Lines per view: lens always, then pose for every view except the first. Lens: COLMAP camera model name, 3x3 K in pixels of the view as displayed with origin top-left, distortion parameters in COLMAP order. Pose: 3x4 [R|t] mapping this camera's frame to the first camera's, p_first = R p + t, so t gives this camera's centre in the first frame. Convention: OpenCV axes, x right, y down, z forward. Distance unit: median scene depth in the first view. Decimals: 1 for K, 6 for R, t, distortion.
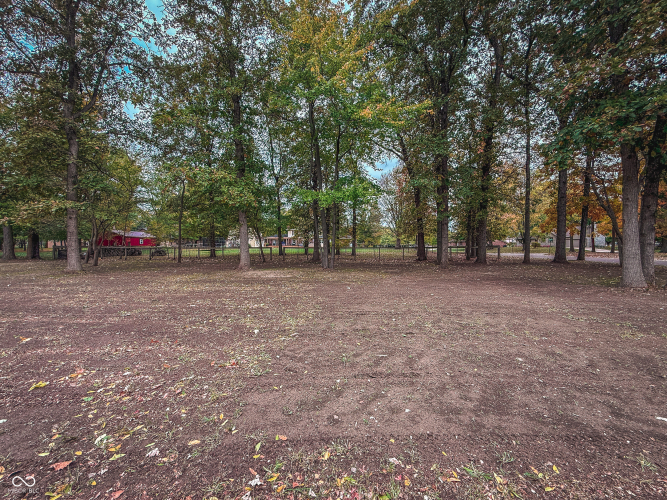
lens RADIAL K [[265.5, 0, 334.2], [0, 265.5, 250.6], [0, 0, 1]] dist [0.000074, -0.000313]
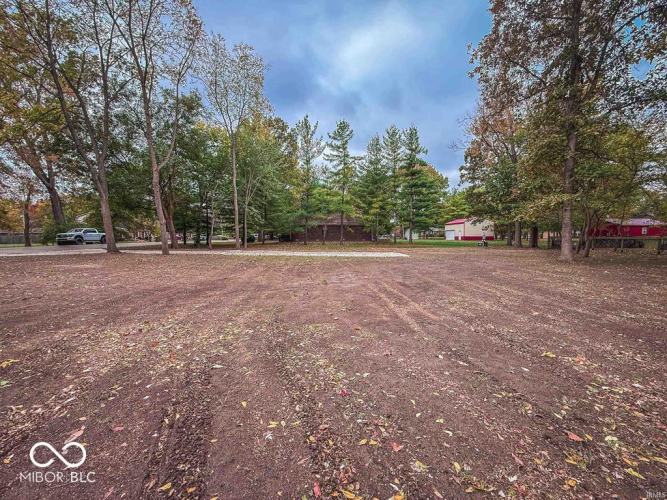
lens RADIAL K [[265.5, 0, 333.2], [0, 265.5, 250.5], [0, 0, 1]] dist [0.000074, -0.000313]
pose [[0.082253, 0.046428, -0.995529, -0.007006], [-0.011546, 0.998892, 0.045630, -0.000069], [0.996545, 0.007741, 0.082698, -0.012662]]
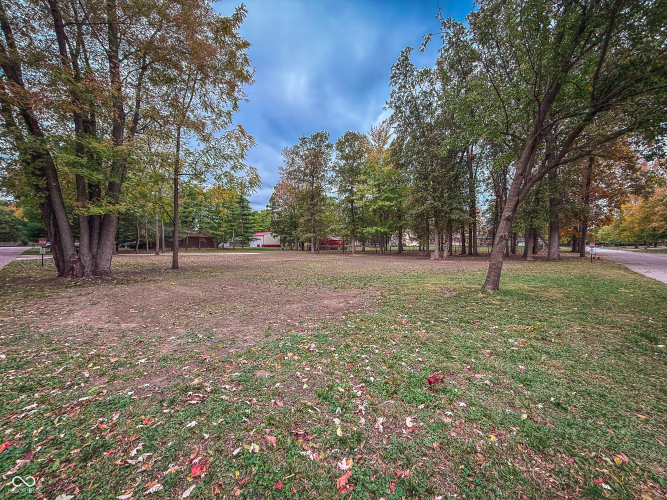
lens RADIAL K [[265.5, 0, 333.7], [0, 265.5, 248.8], [0, 0, 1]] dist [0.000074, -0.000313]
pose [[0.767316, 0.015323, -0.641087, 1.435117], [-0.019452, 0.999811, 0.000615, 0.009695], [0.640975, 0.011999, 0.767468, -1.467042]]
